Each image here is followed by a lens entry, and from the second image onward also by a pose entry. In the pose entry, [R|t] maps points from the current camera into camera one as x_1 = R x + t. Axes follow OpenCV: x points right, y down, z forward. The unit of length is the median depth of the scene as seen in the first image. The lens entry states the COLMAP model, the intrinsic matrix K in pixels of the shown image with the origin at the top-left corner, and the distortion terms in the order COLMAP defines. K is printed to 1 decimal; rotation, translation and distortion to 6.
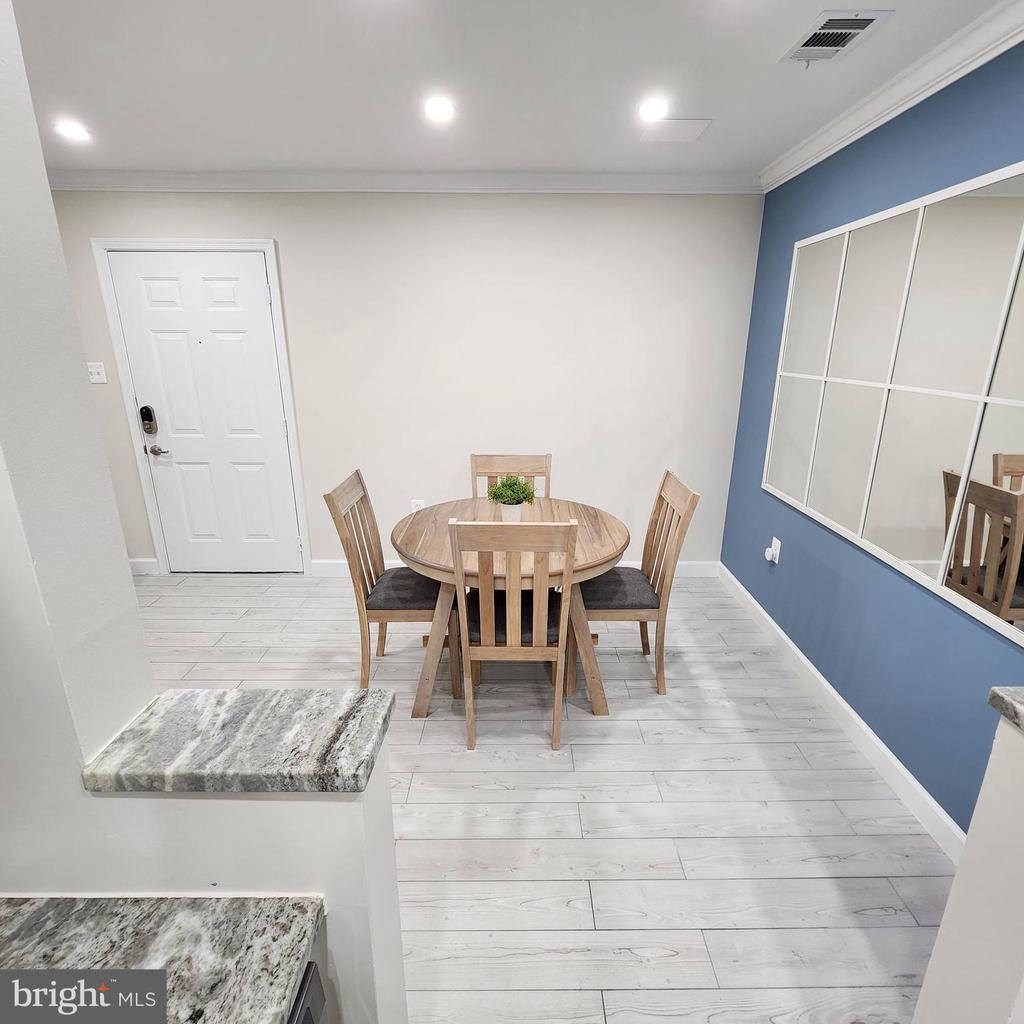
lens RADIAL K [[561.3, 0, 524.9], [0, 561.3, 516.1], [0, 0, 1]] dist [-0.000664, 0.000579]
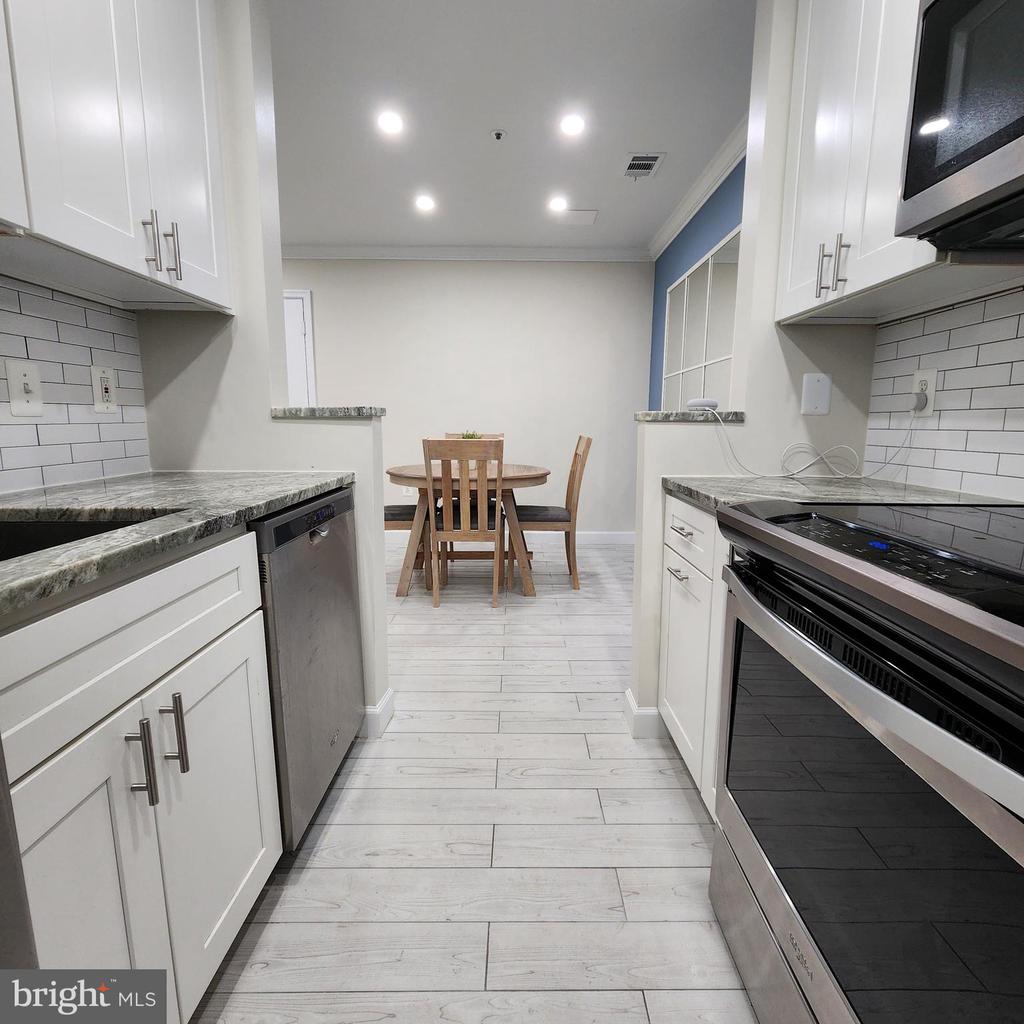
lens RADIAL K [[561.3, 0, 524.9], [0, 561.3, 516.1], [0, 0, 1]] dist [-0.000664, 0.000579]
pose [[0.999984, 0.001659, 0.005486, 0.114813], [-0.000888, 0.990484, -0.137624, 0.350024], [-0.005662, 0.137617, 0.990469, -0.430172]]
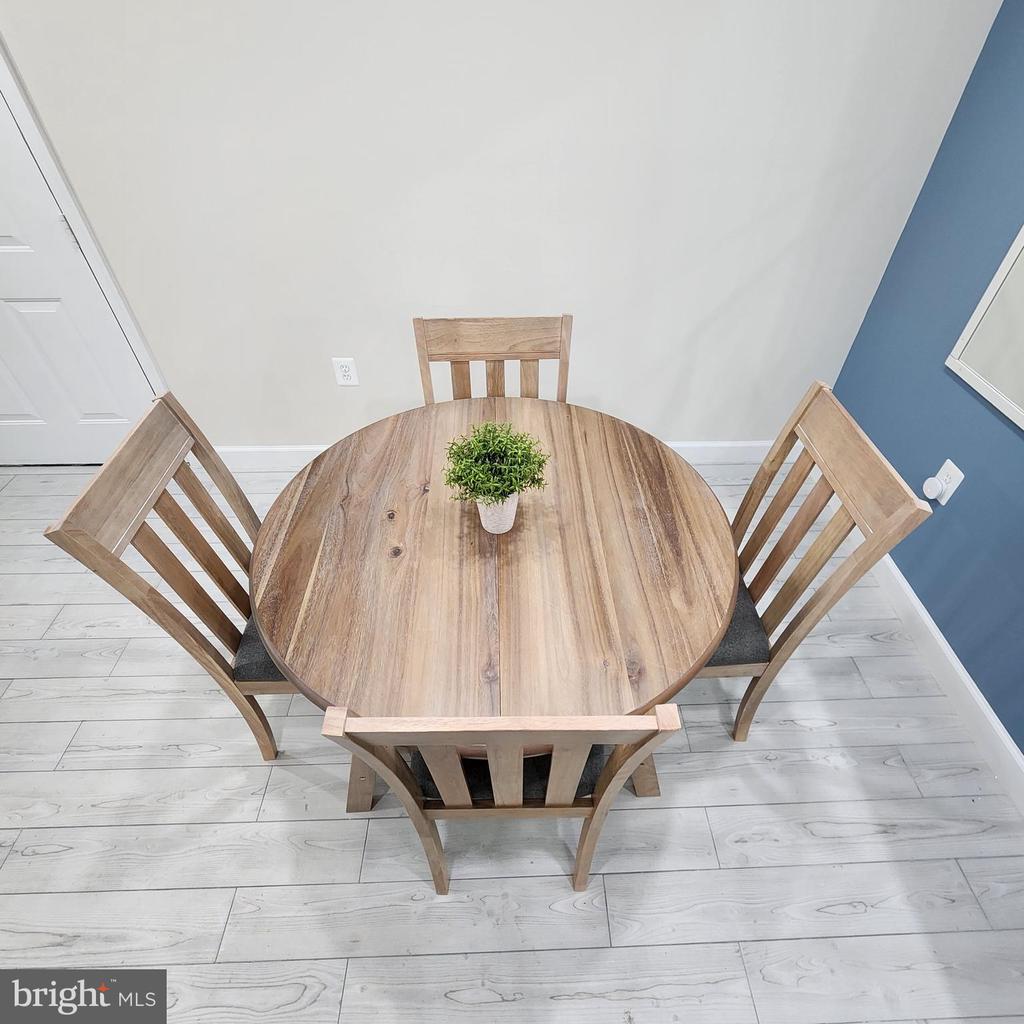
lens RADIAL K [[561.3, 0, 524.9], [0, 561.3, 516.1], [0, 0, 1]] dist [-0.000664, 0.000579]
pose [[0.999766, -0.015273, 0.015300, -0.008091], [0.007090, 0.900227, 0.435363, -0.208715], [-0.020423, -0.435153, 0.900125, 0.571299]]
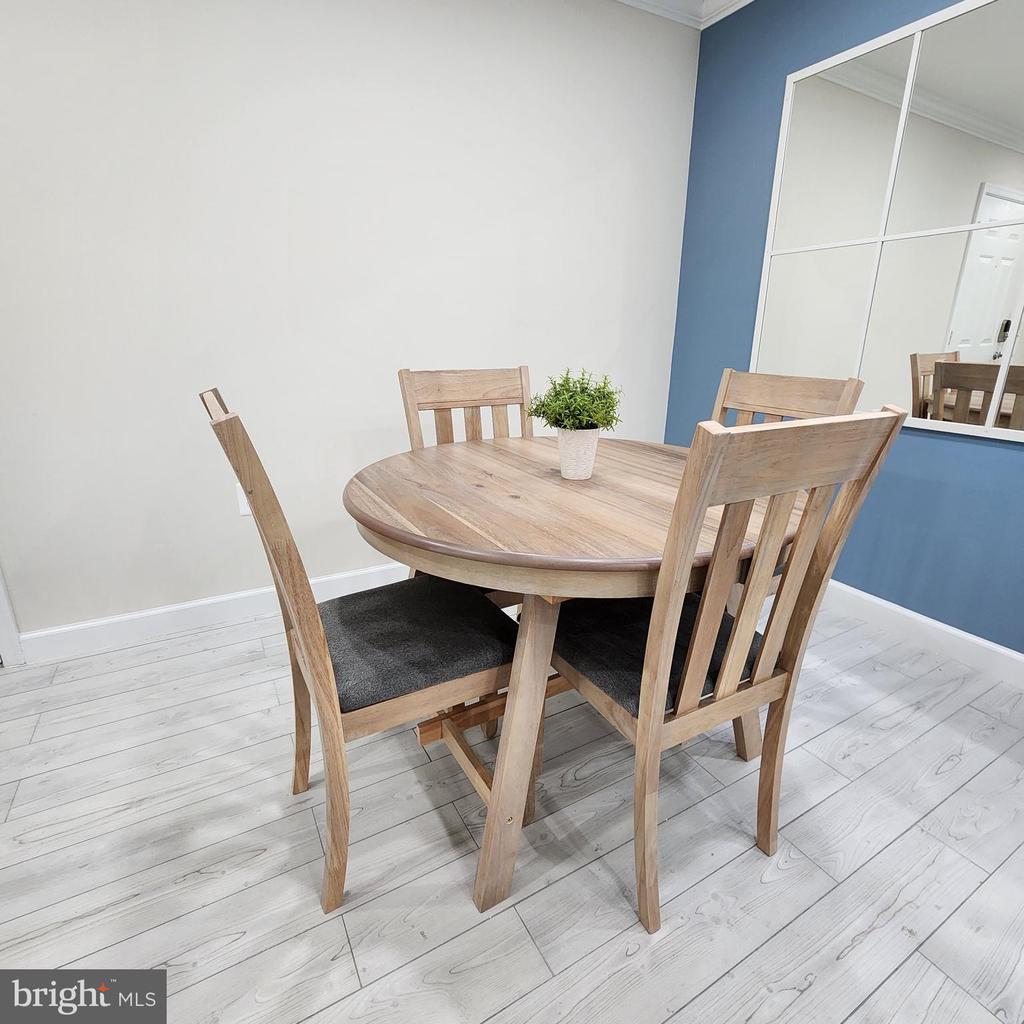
lens RADIAL K [[561.3, 0, 524.9], [0, 561.3, 516.1], [0, 0, 1]] dist [-0.000664, 0.000579]
pose [[0.869382, -0.153123, 0.469818, -0.333788], [0.145071, 0.987971, 0.053550, 0.023117], [-0.472366, 0.021602, 0.881138, 0.571991]]
